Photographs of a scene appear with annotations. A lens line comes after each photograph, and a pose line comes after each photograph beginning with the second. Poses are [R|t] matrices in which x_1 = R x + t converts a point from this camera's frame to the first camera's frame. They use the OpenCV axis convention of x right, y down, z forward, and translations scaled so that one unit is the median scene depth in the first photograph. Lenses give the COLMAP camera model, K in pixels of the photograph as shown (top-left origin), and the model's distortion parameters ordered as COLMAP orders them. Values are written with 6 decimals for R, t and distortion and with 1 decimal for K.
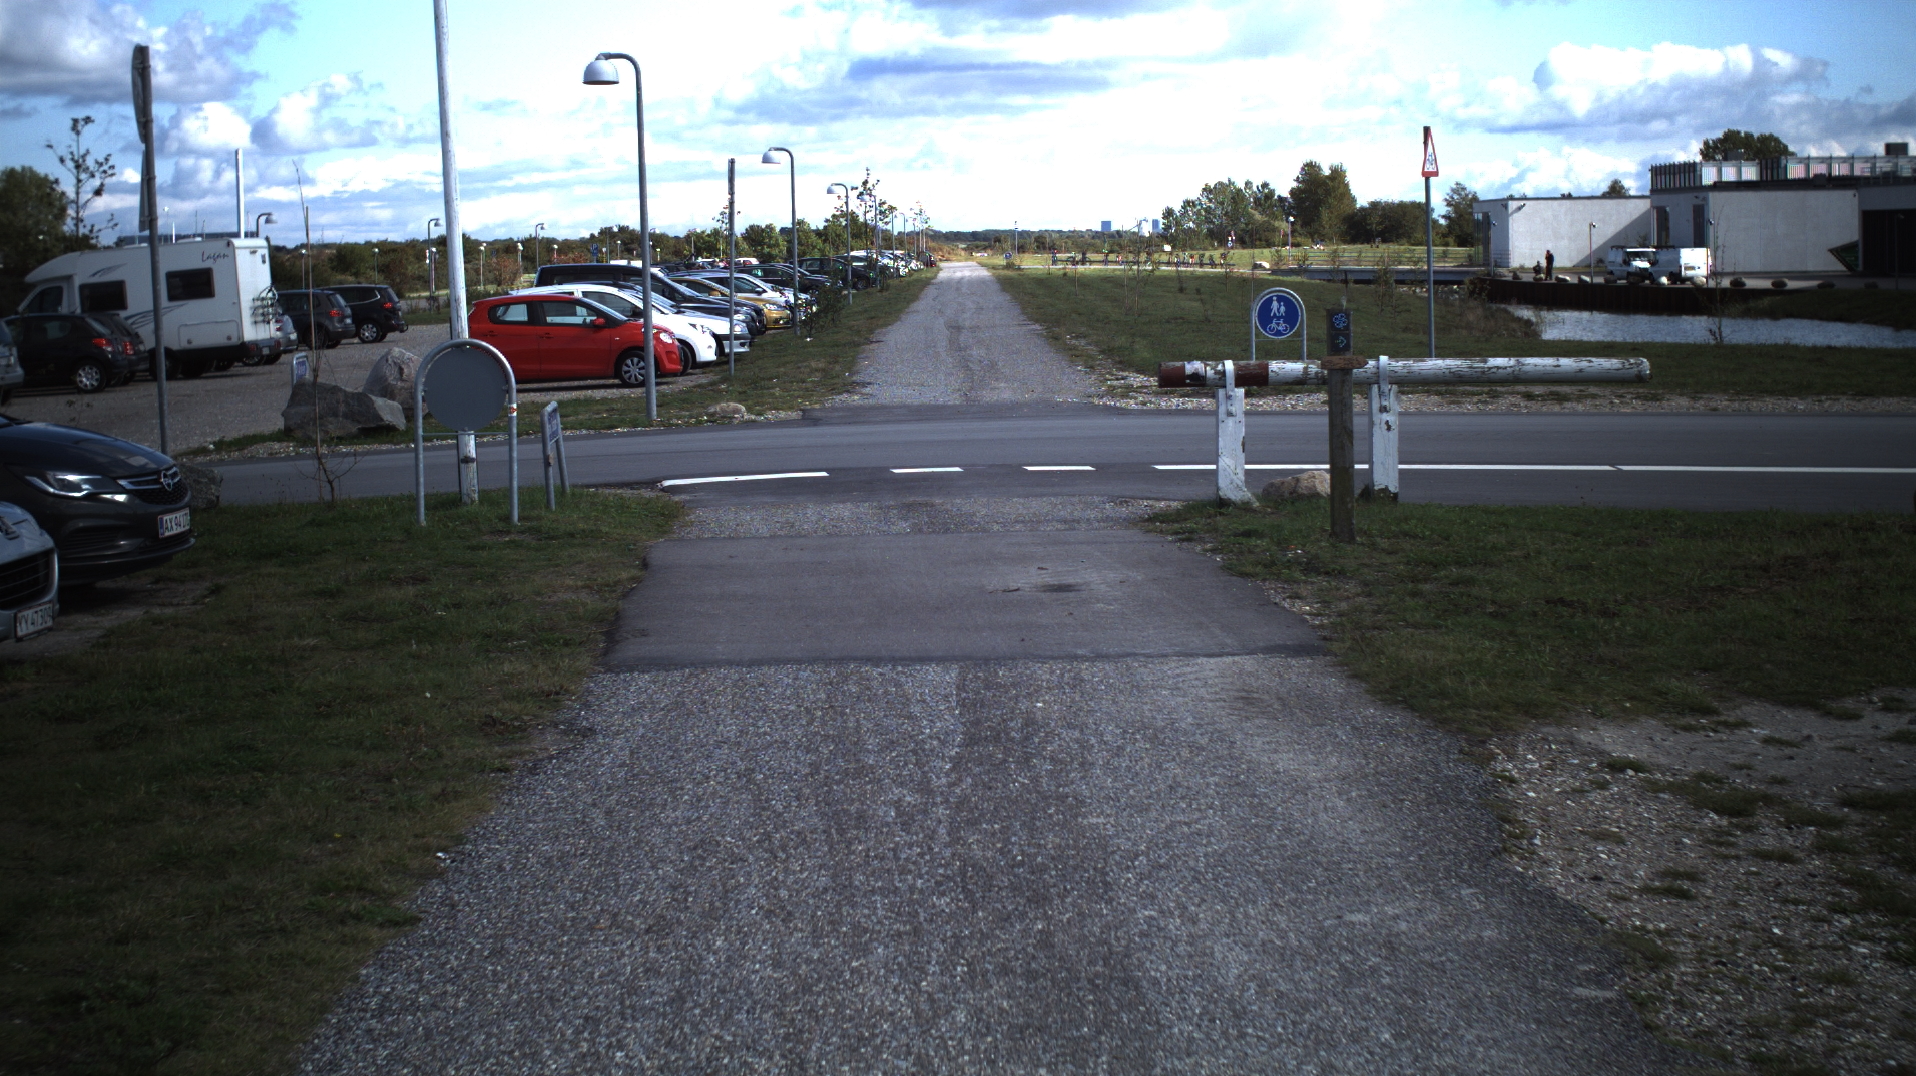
lens RADIAL K [[2697.5, 0, 958.0], [0, 2697.5, 538.0], [0, 0, 1]] dist [-0.162448, 0.055630]
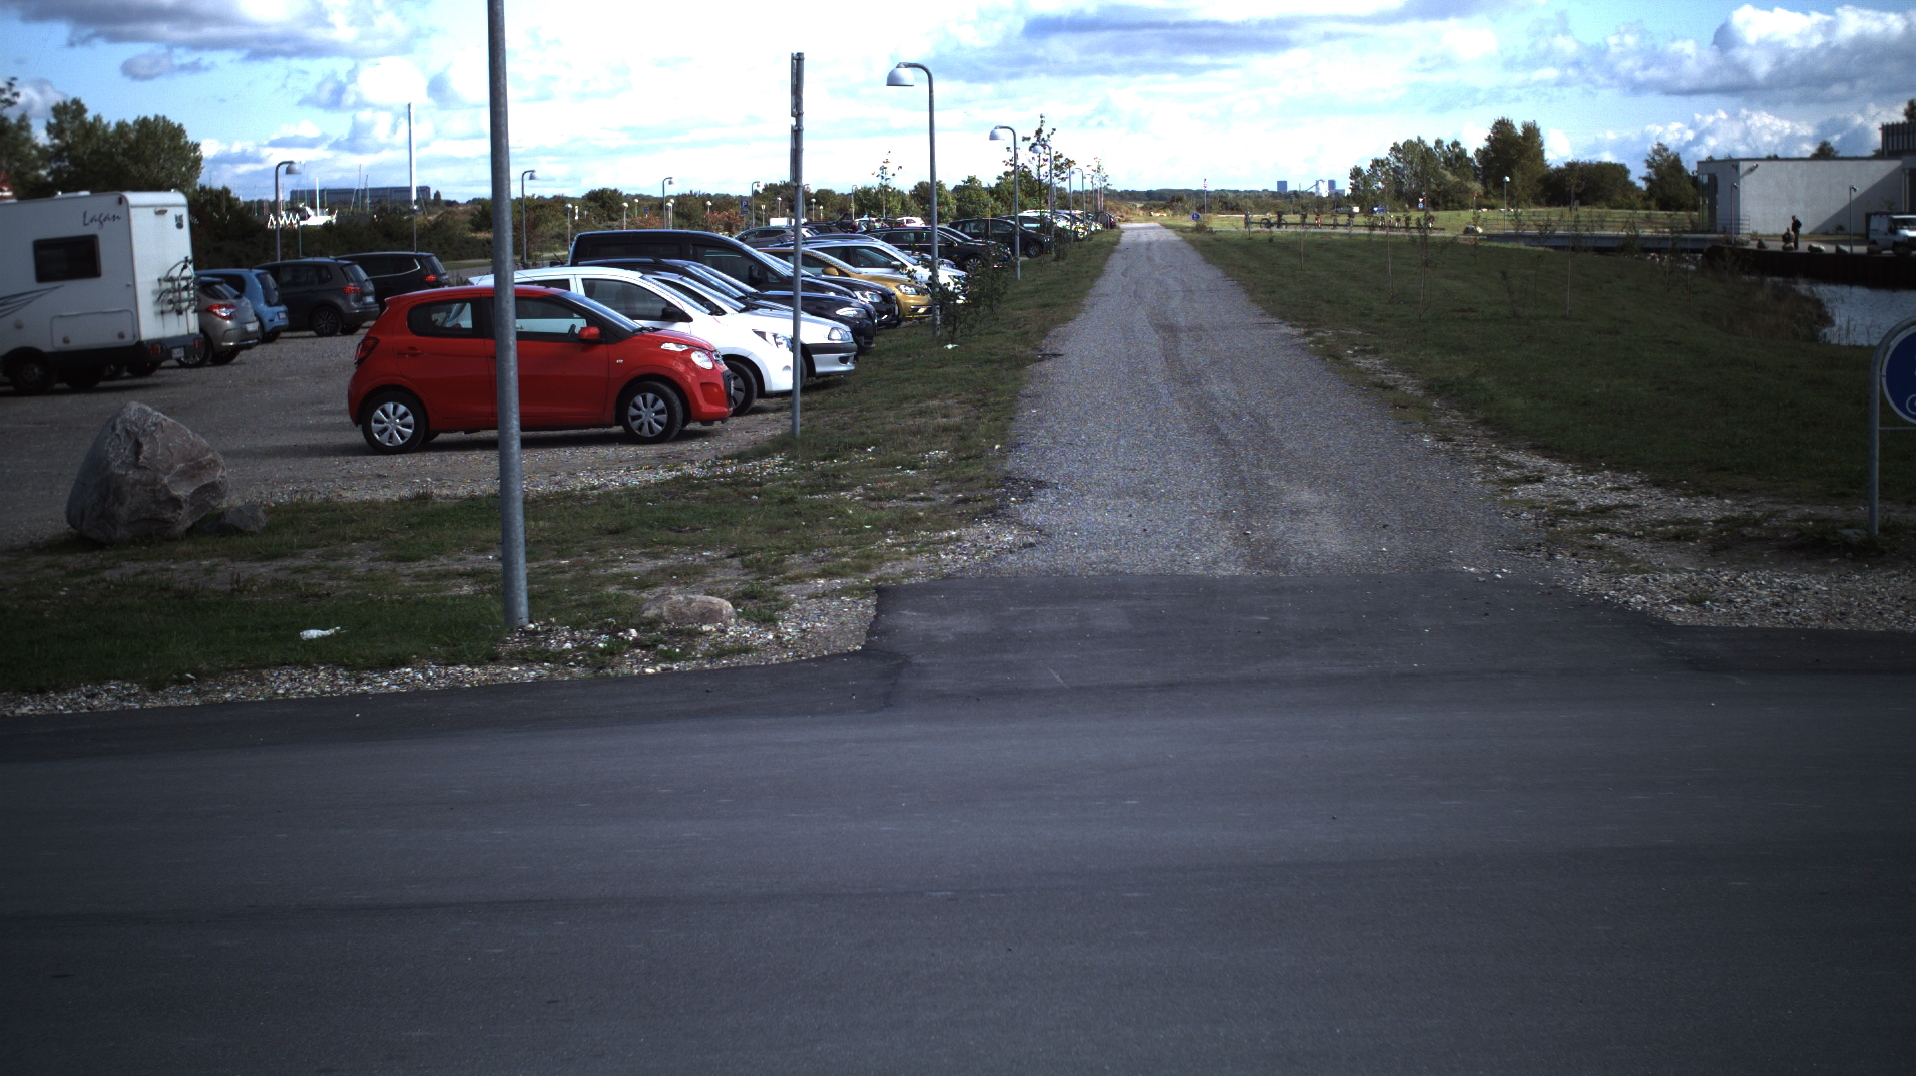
lens RADIAL K [[2692.8, 0, 1063.5], [0, 2692.8, 534.5], [0, 0, 1]] dist [-0.155484, 0.029602]
pose [[0.999656, 0.009116, -0.024585, -0.004274], [-0.008771, 0.999862, 0.014107, -0.015170], [0.024710, -0.013886, 0.999598, 0.136855]]
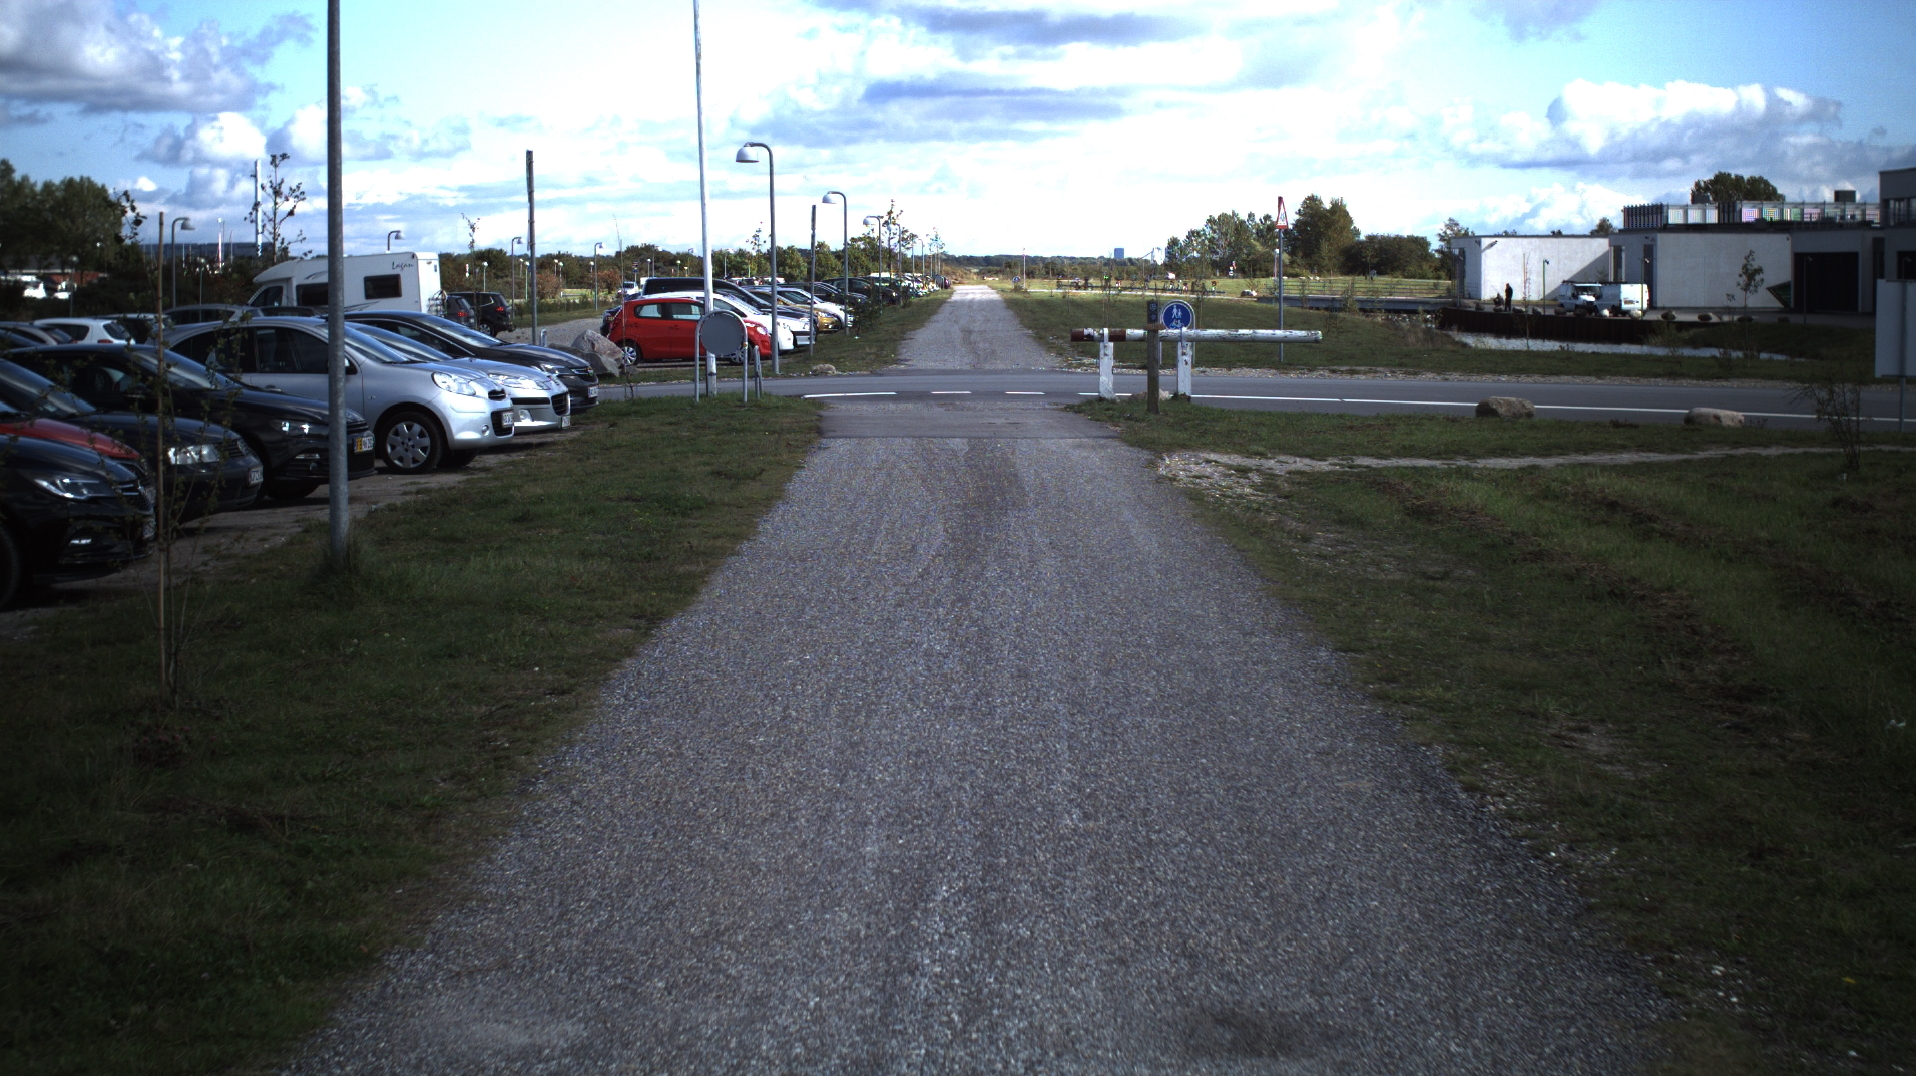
lens RADIAL K [[2701.0, 0, 958.0], [0, 2701.0, 538.0], [0, 0, 1]] dist [-0.165530, 0.056006]
pose [[0.999811, 0.019284, -0.002644, -0.000050], [-0.019307, 0.999772, -0.009101, 0.014985], [0.002467, 0.009151, 0.999955, -0.135922]]
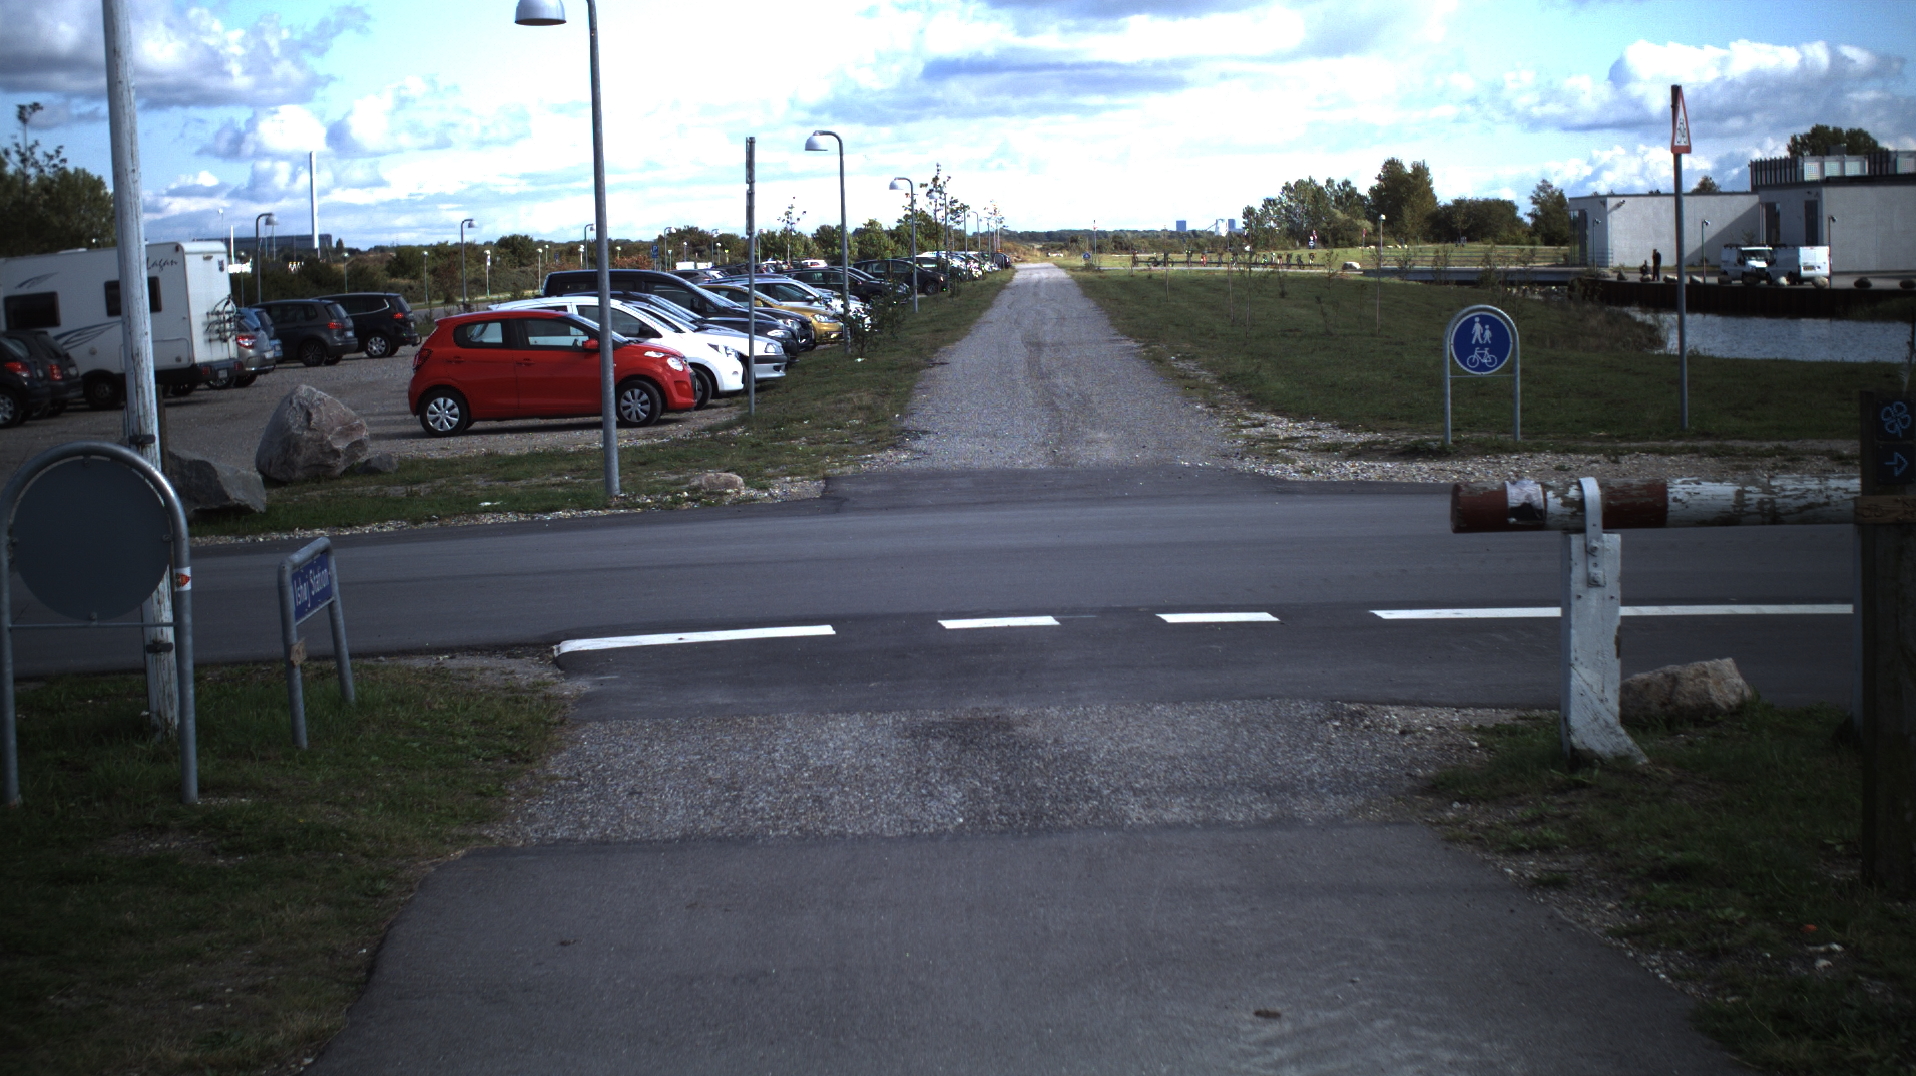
lens RADIAL K [[2695.6, 0, 1009.5], [0, 2695.6, 539.3], [0, 0, 1]] dist [-0.159668, 0.062880]
pose [[0.999955, -0.002765, -0.009085, -0.000609], [0.002769, 0.999996, 0.000442, -0.007572], [0.009084, -0.000467, 0.999959, 0.068231]]
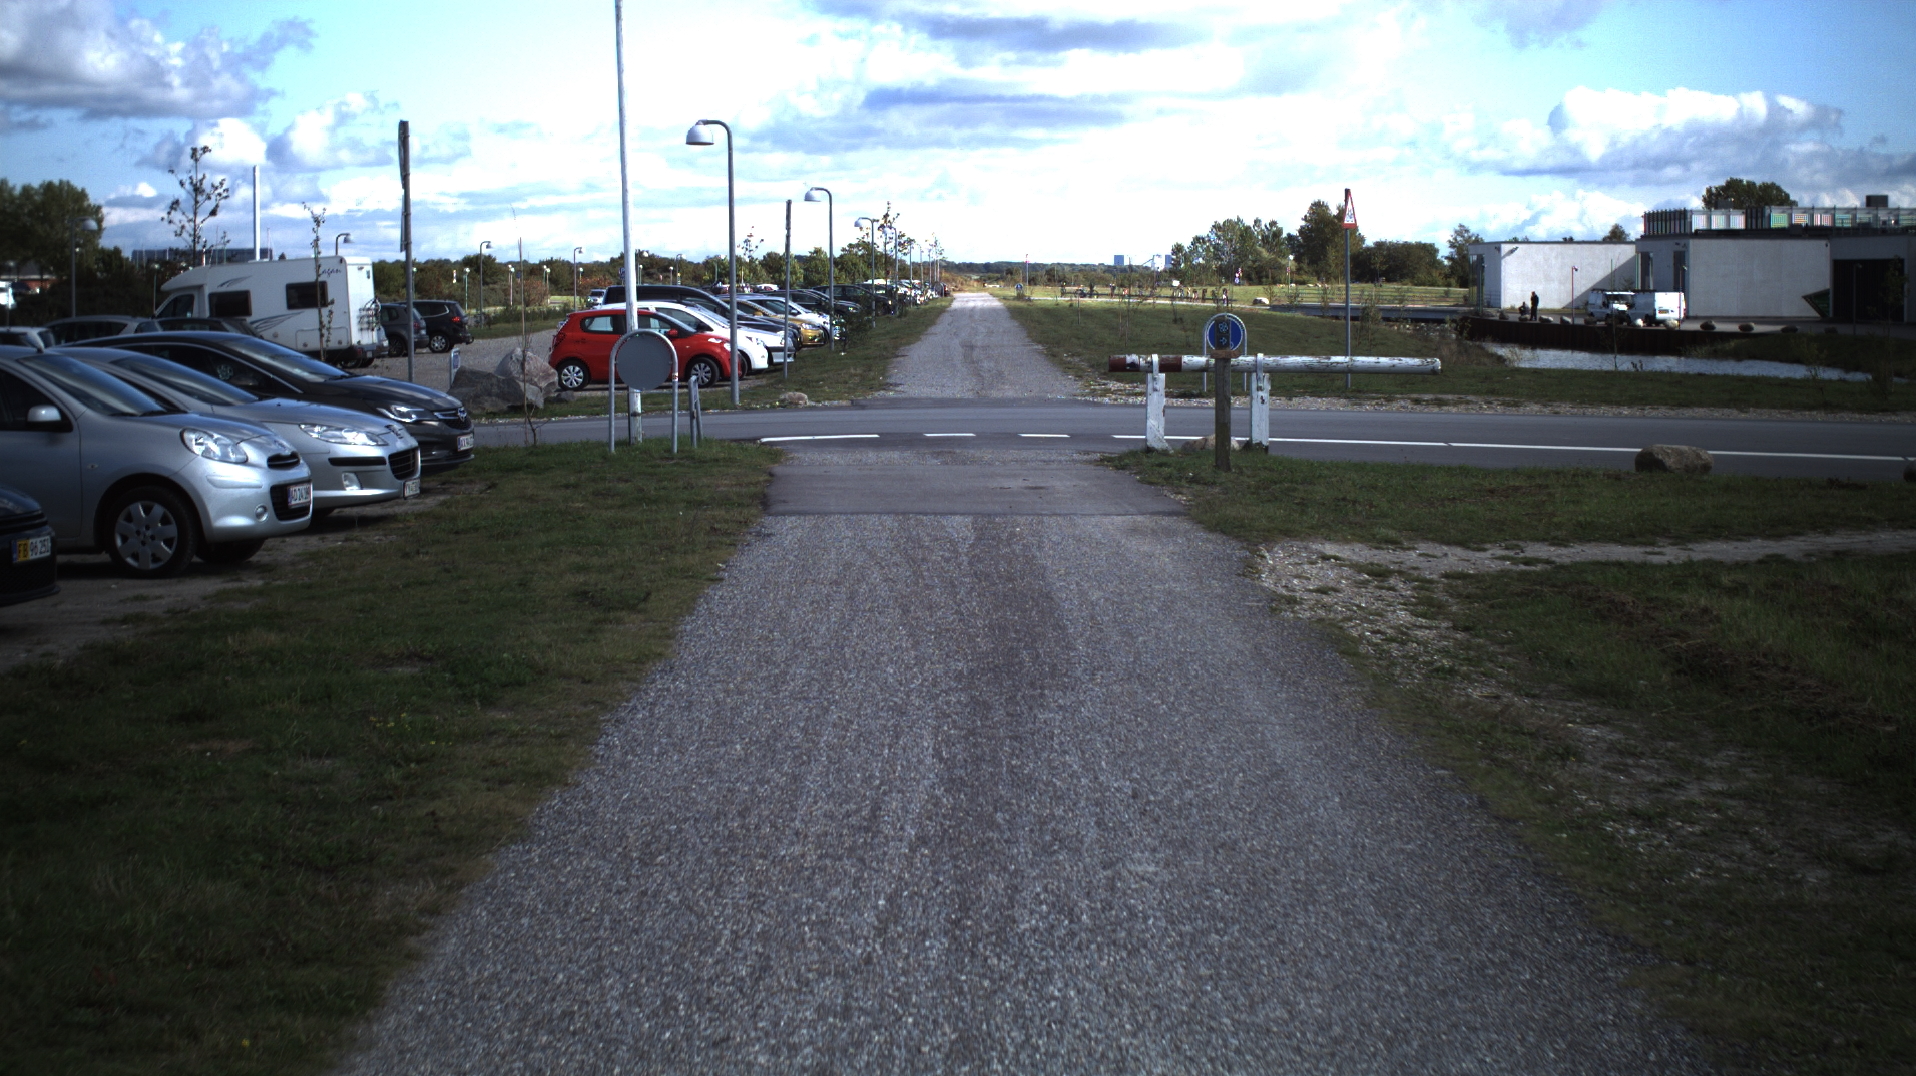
lens RADIAL K [[2701.0, 0, 958.0], [0, 2701.0, 538.0], [0, 0, 1]] dist [-0.165530, 0.056006]
pose [[0.999789, 0.020396, -0.002587, -0.000423], [-0.020425, 0.999724, -0.011603, 0.007630], [0.002350, 0.011653, 0.999929, -0.068107]]
